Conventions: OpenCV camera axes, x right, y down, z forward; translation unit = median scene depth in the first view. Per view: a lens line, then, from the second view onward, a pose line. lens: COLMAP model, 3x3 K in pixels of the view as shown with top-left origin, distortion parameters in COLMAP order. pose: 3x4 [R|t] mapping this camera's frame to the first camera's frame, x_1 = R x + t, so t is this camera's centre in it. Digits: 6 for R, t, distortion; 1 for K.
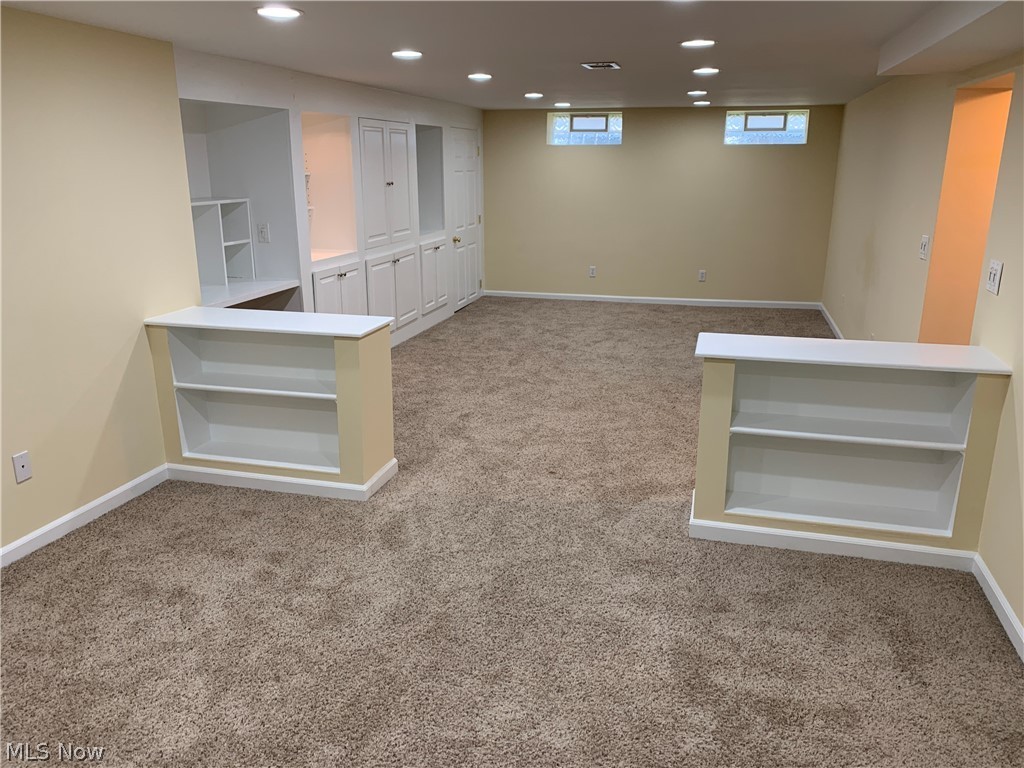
lens RADIAL K [[780.2, 0, 512.0], [0, 780.2, 384.0], [0, 0, 1]] dist [0.055925, -0.075622]
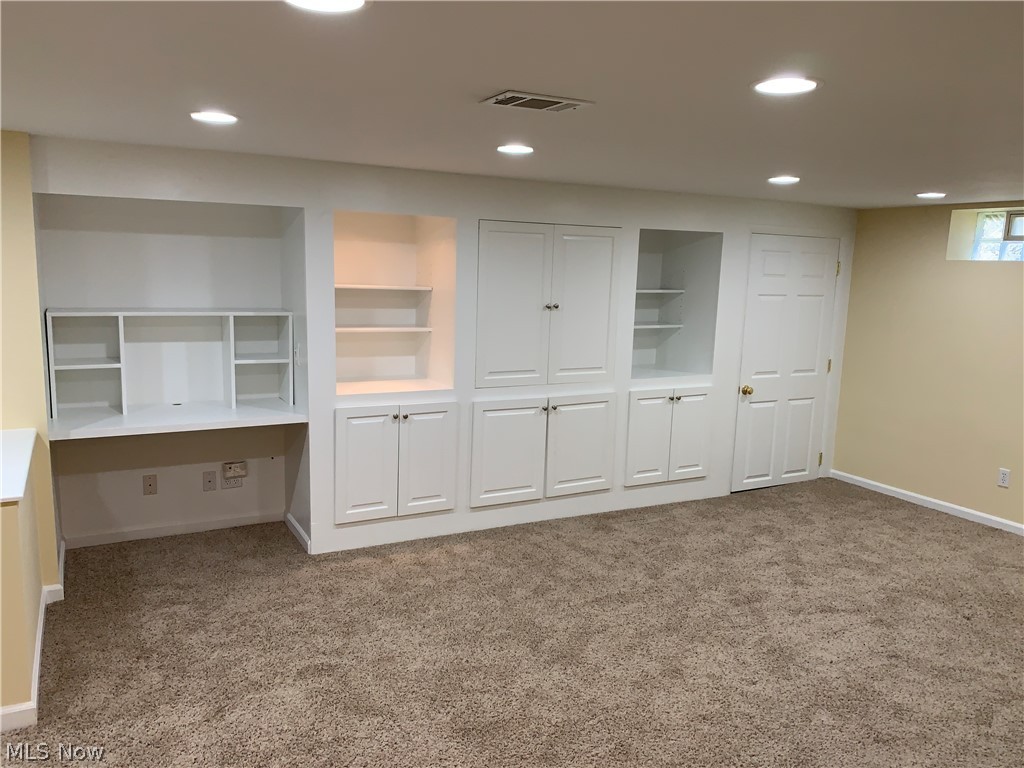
lens RADIAL K [[780.2, 0, 512.0], [0, 780.2, 384.0], [0, 0, 1]] dist [0.055925, -0.075622]
pose [[0.687076, 0.129486, -0.714955, 0.351360], [-0.227577, 0.972832, -0.042512, -0.142645], [0.690026, 0.191916, 0.697877, 0.469660]]
